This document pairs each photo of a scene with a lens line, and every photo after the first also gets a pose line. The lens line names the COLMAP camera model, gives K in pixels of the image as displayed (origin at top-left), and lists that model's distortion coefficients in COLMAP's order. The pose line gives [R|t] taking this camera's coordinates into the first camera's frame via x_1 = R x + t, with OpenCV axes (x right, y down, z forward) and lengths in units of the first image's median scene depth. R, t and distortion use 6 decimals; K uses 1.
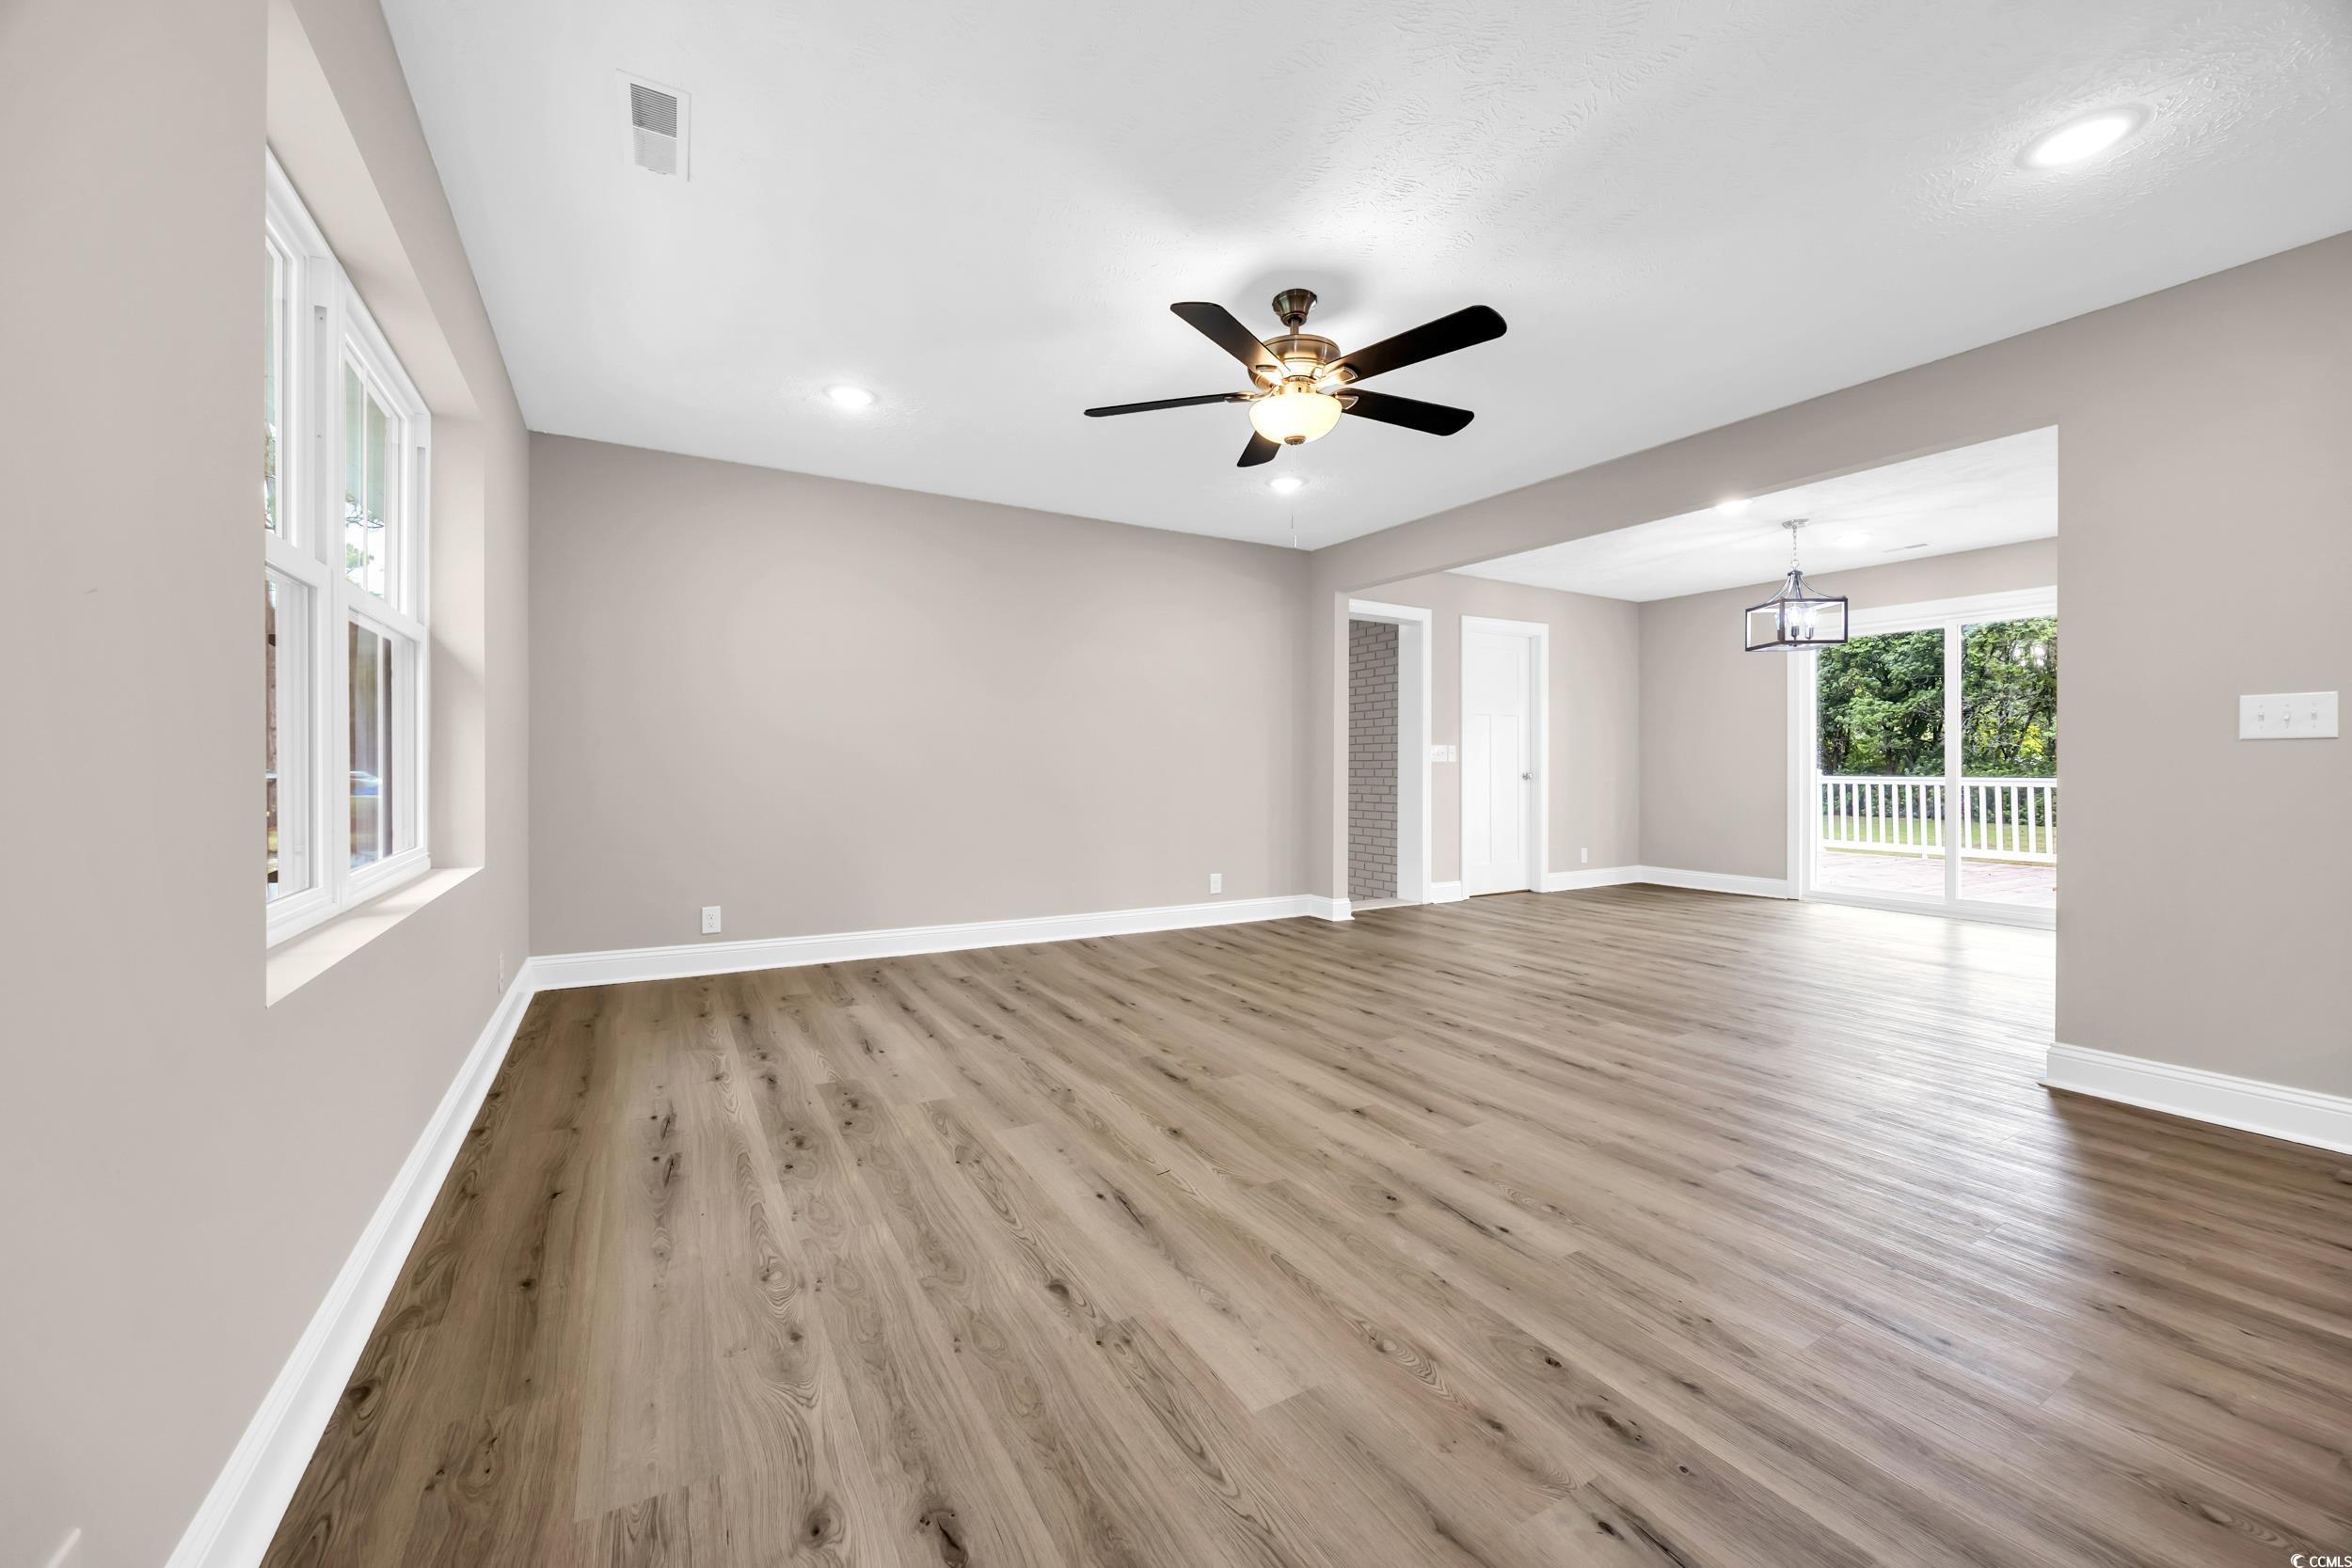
lens RADIAL K [[905.9, 0, 1158.7], [0, 905.9, 761.6], [0, 0, 1]] dist [-0.002040, -0.000676]
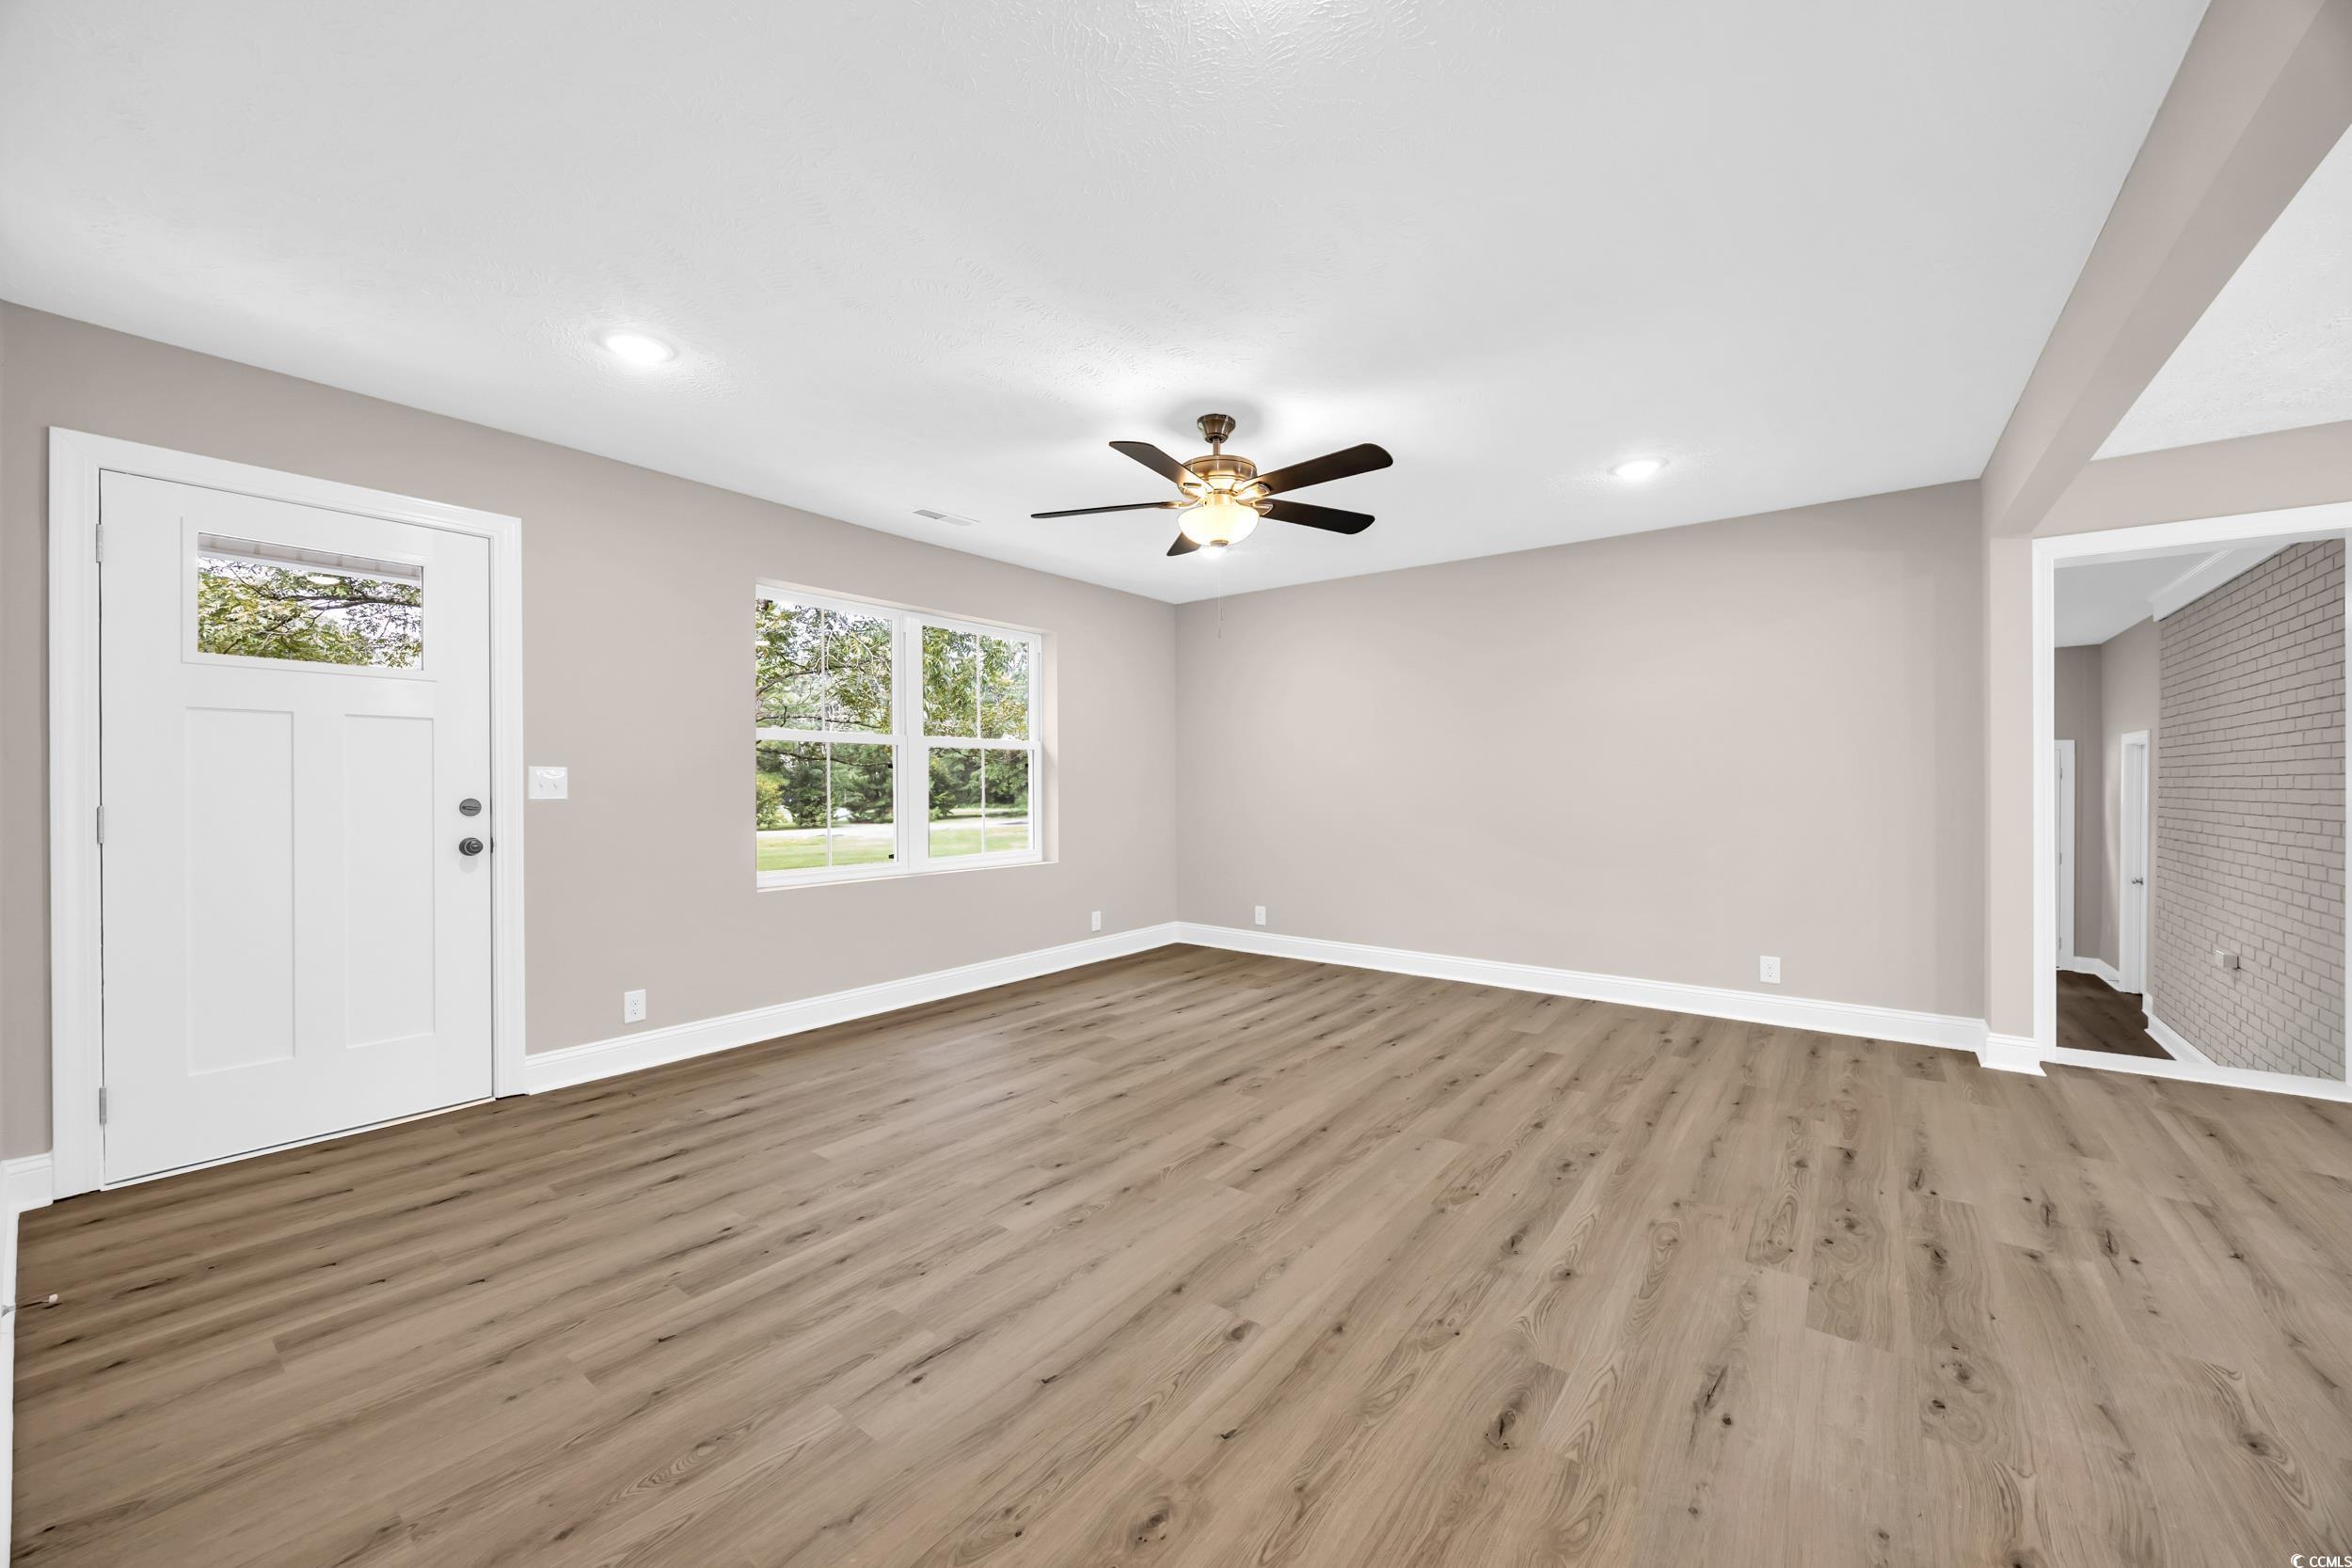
lens RADIAL K [[893.5, 0, 1162.2], [0, 893.5, 776.4], [0, 0, 1]] dist [-0.006248, 0.001044]
pose [[0.370831, -0.011926, -0.928624, 1.130688], [0.009328, 0.999915, -0.009117, -0.050196], [0.928653, -0.005281, 0.370911, 0.493354]]
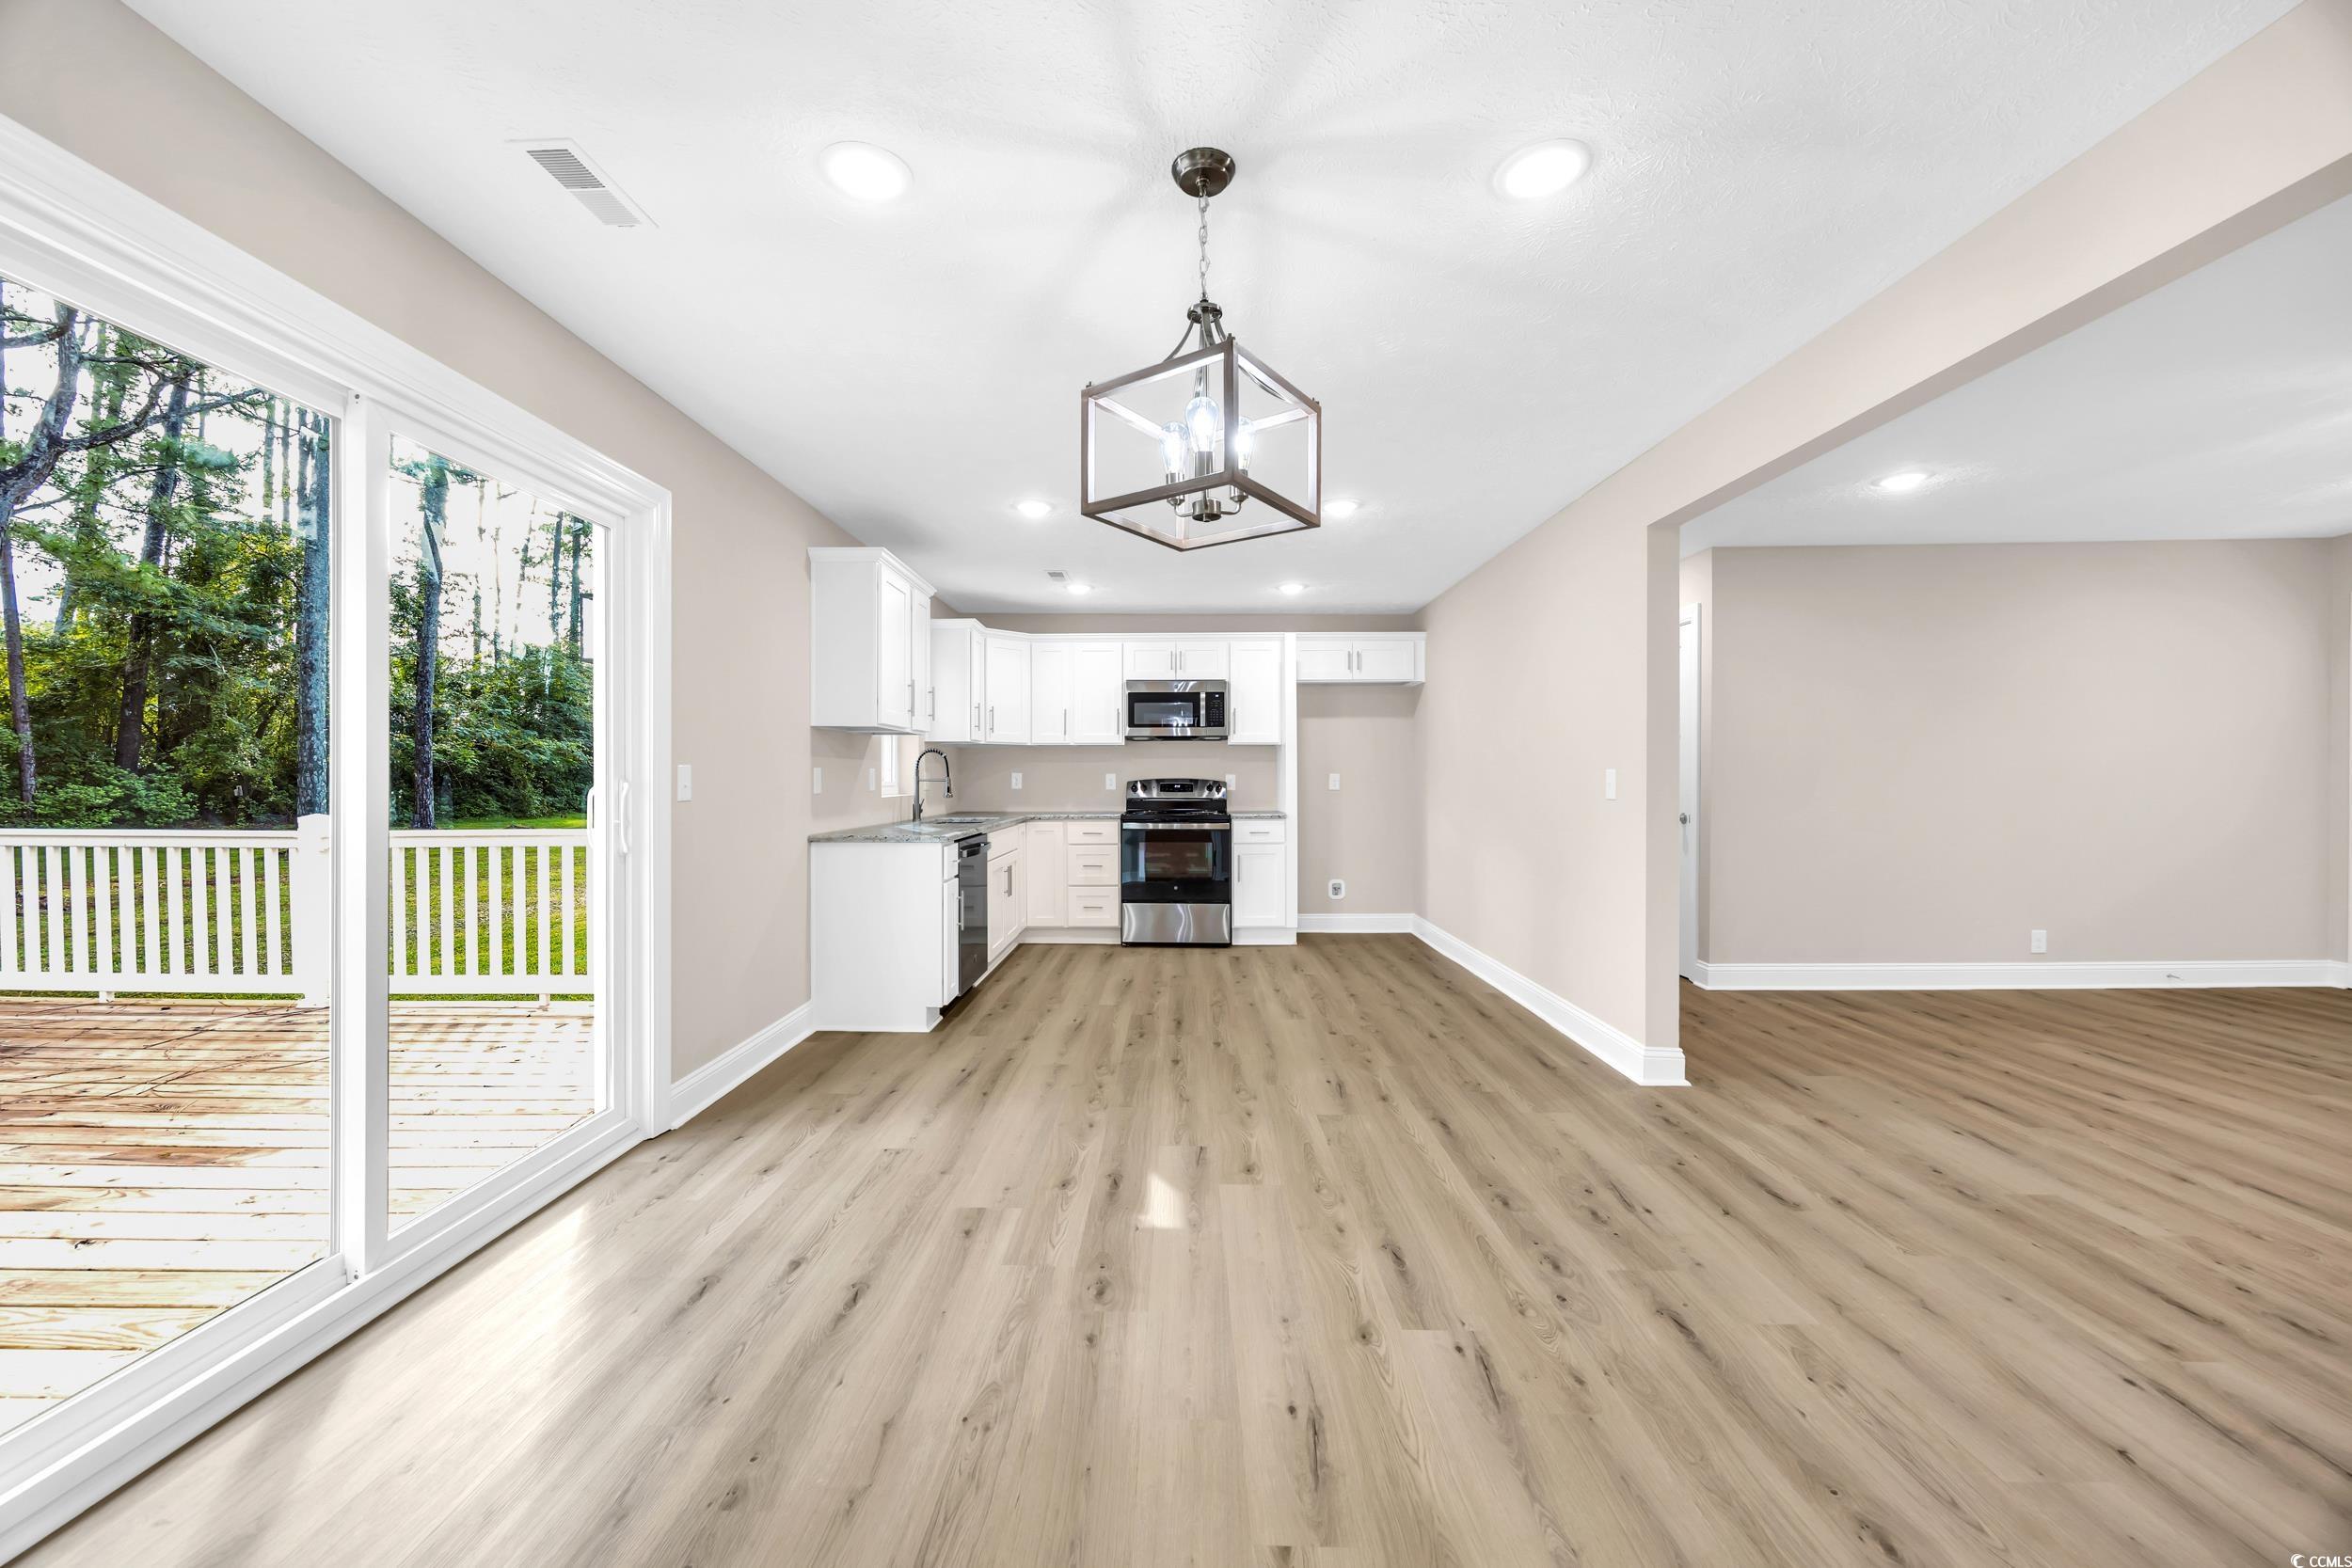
lens RADIAL K [[893.5, 0, 1166.2], [0, 893.5, 780.0], [0, 0, 1]] dist [-0.006248, 0.001044]
pose [[-0.856464, -0.002271, 0.516202, 0.980829], [-0.002880, 0.999996, -0.000379, -0.040985], [-0.516199, -0.001811, -0.856467, 2.395515]]
